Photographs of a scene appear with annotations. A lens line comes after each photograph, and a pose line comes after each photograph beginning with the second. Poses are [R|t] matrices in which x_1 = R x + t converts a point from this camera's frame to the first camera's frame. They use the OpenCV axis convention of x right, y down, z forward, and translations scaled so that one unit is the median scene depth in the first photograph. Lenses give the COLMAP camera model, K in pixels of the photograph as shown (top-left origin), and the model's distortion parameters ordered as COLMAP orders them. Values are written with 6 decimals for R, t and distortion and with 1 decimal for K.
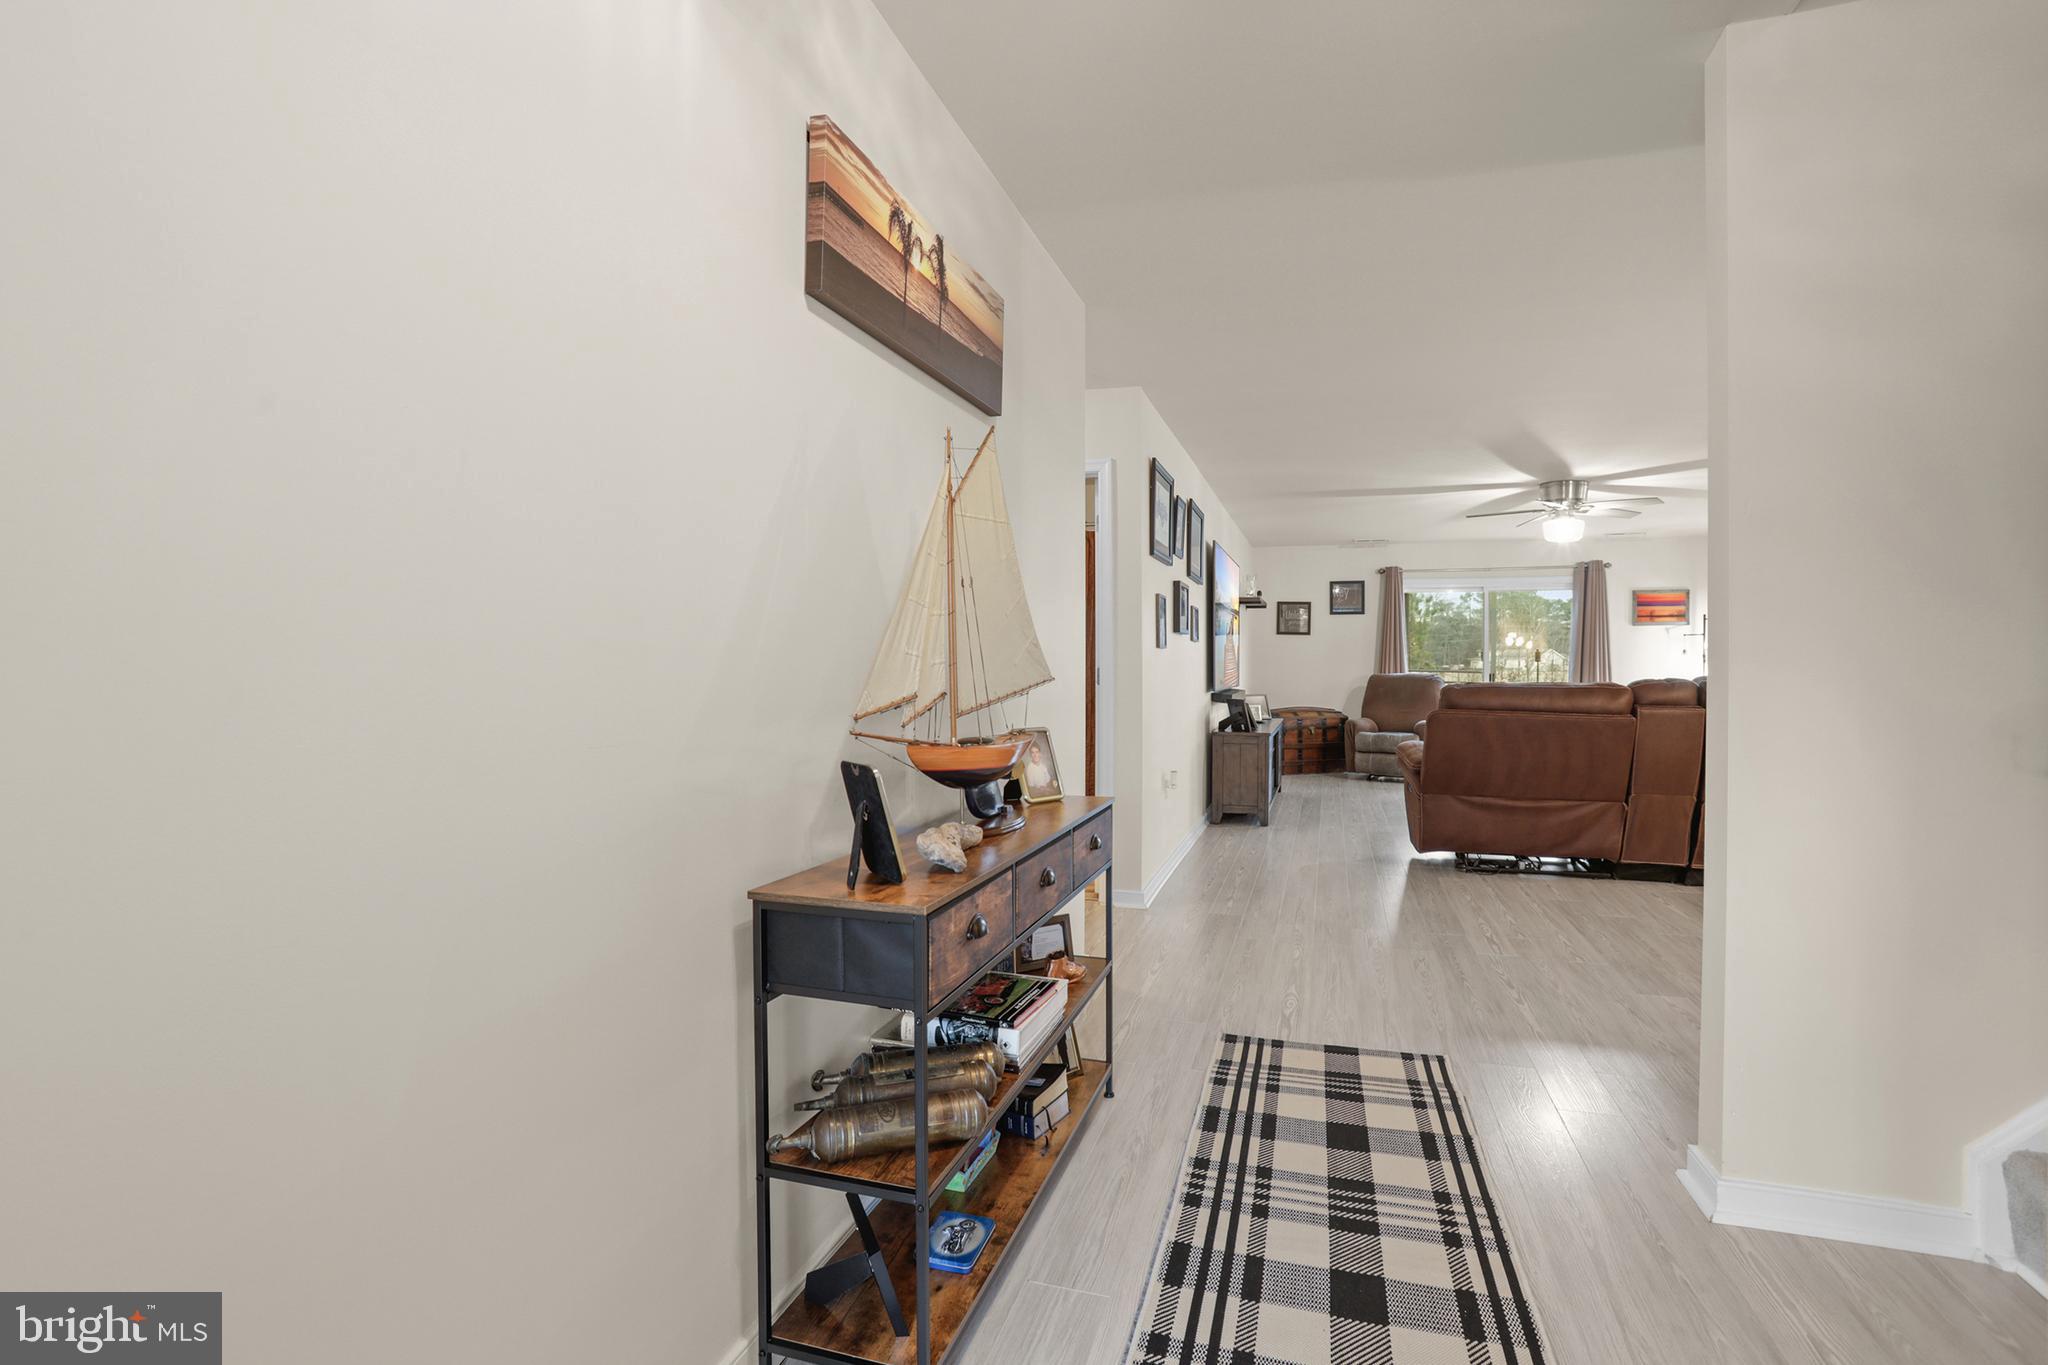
lens RADIAL K [[956.9, 0, 1023.3], [0, 956.9, 676.5], [0, 0, 1]] dist [-0.060815, 0.027699]
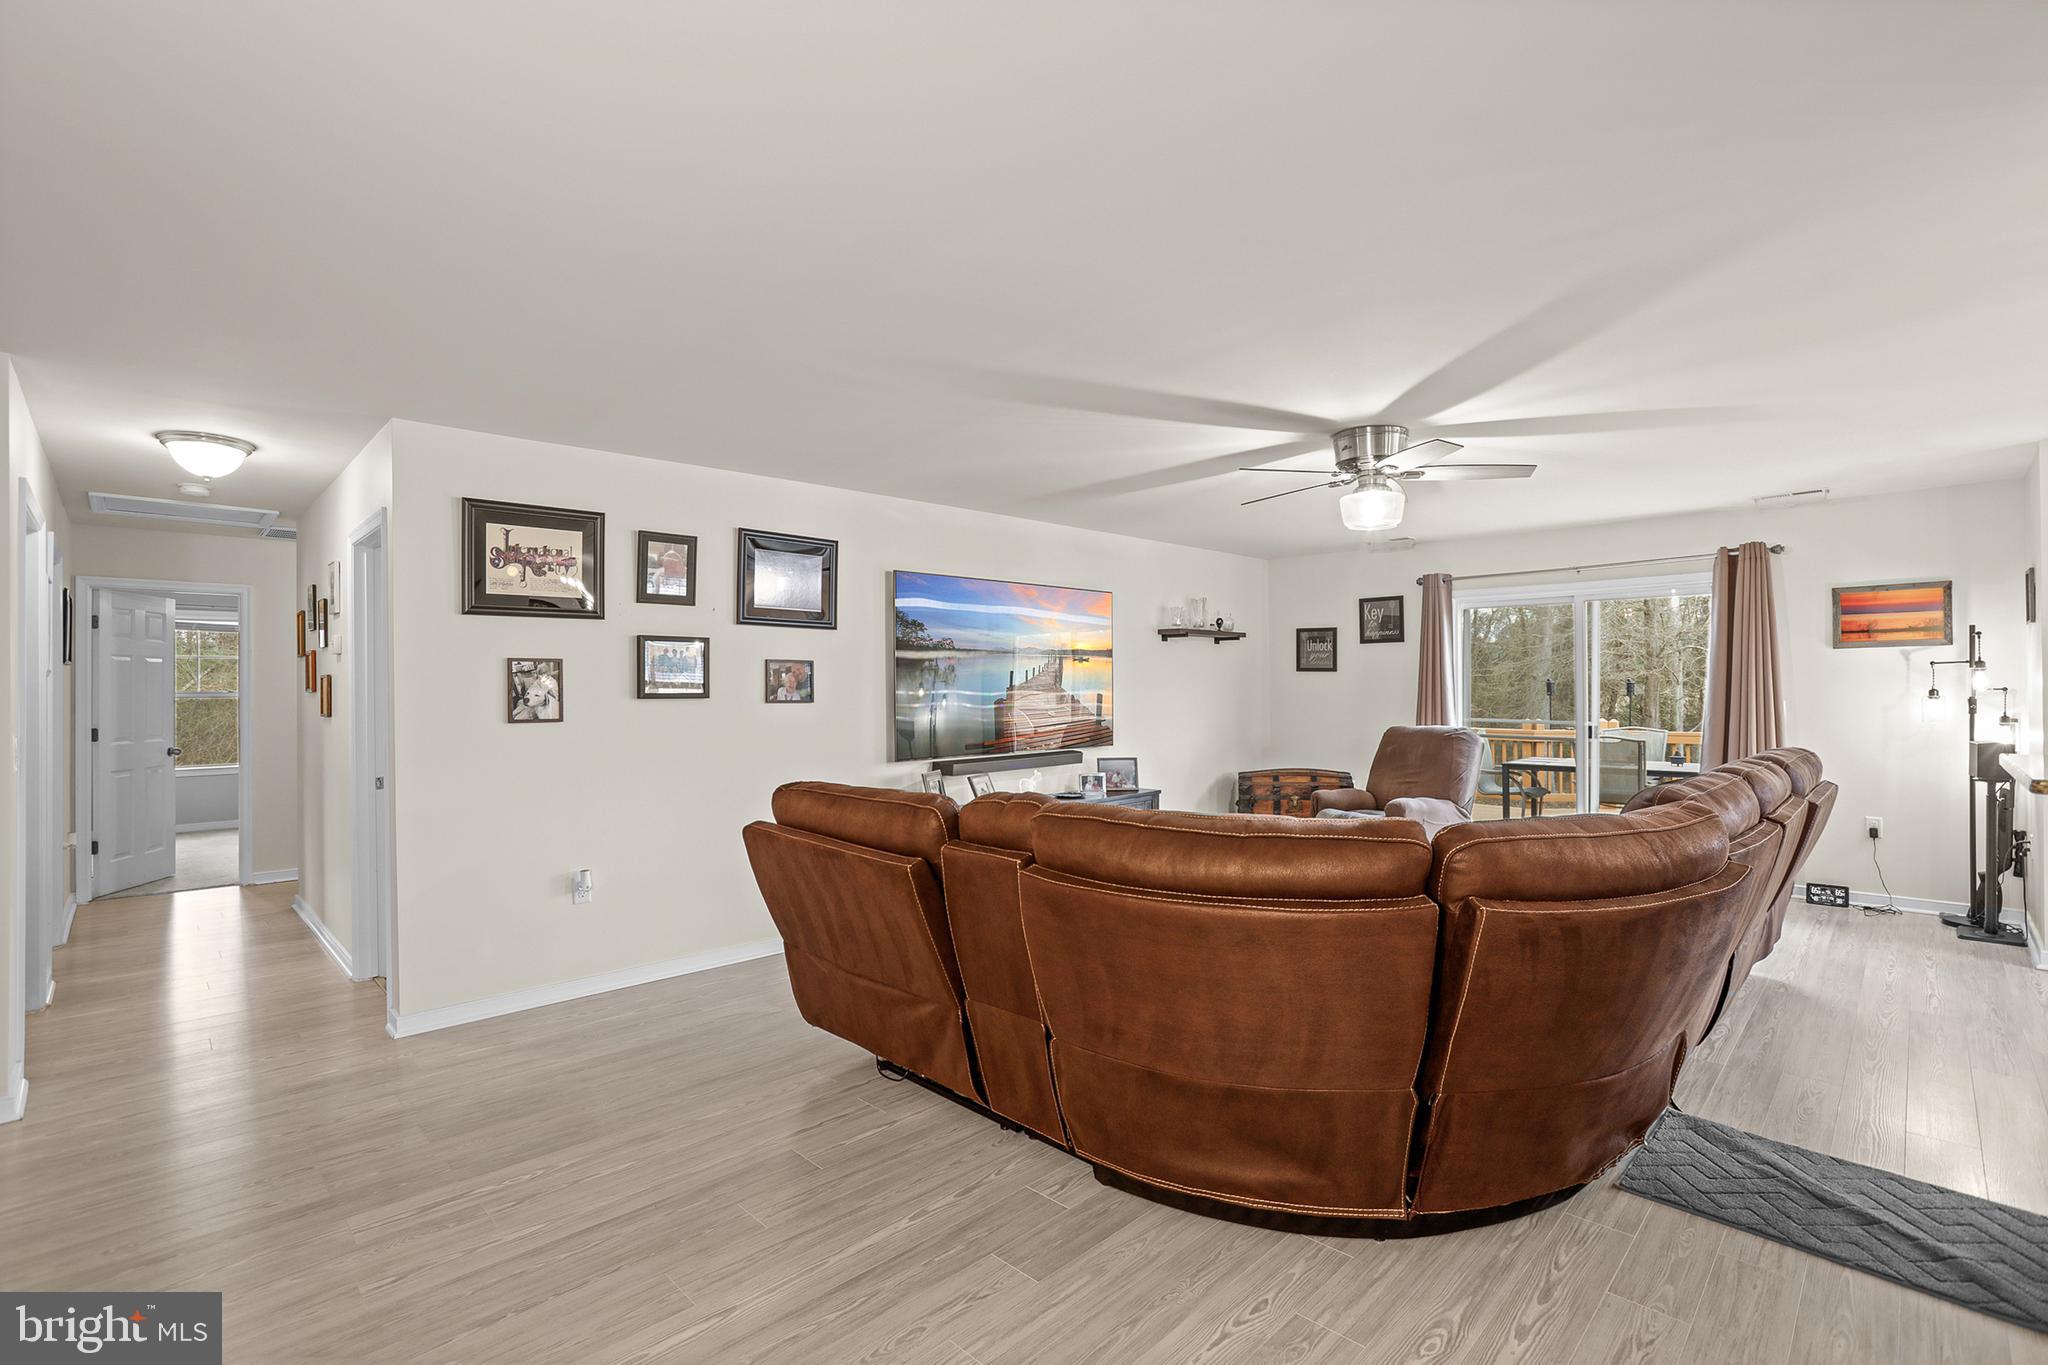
lens RADIAL K [[931.8, 0, 993.0], [0, 931.8, 680.4], [0, 0, 1]] dist [-0.058542, 0.011879]
pose [[0.872179, -0.013005, -0.489014, 0.462440], [0.003206, 0.999777, -0.020870, -0.024242], [0.489177, 0.016634, 0.872026, 0.252880]]
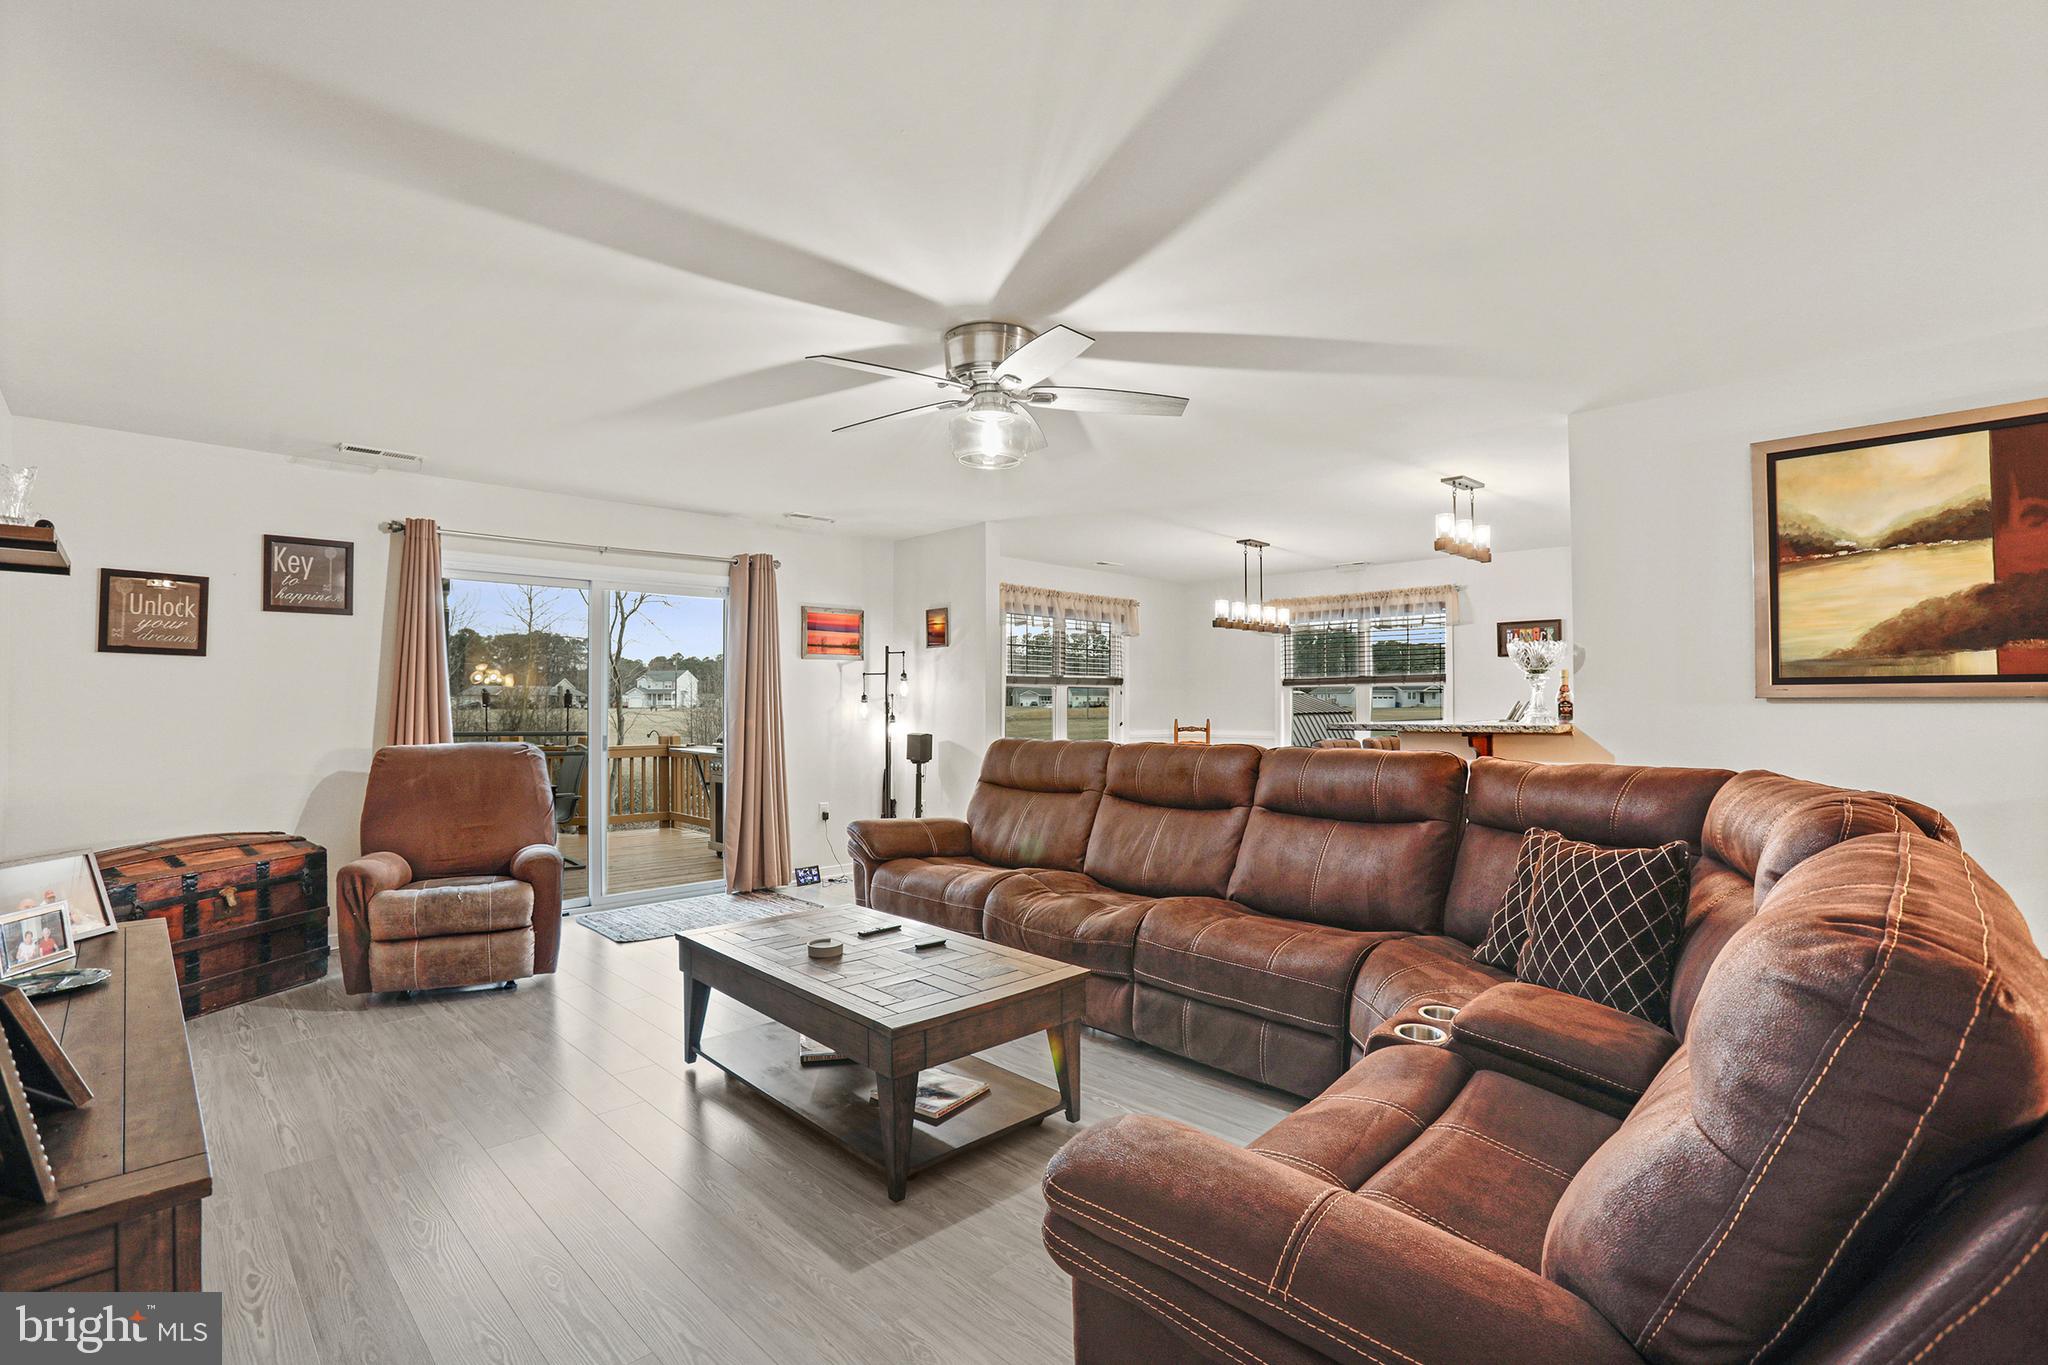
lens RADIAL K [[954.0, 0, 1029.7], [0, 954.0, 684.8], [0, 0, 1]] dist [-0.066286, 0.027156]
pose [[0.464071, 0.011880, 0.885718, 0.122350], [0.015735, 0.999642, -0.021652, -0.018035], [-0.885658, 0.023985, 0.463718, 0.539832]]
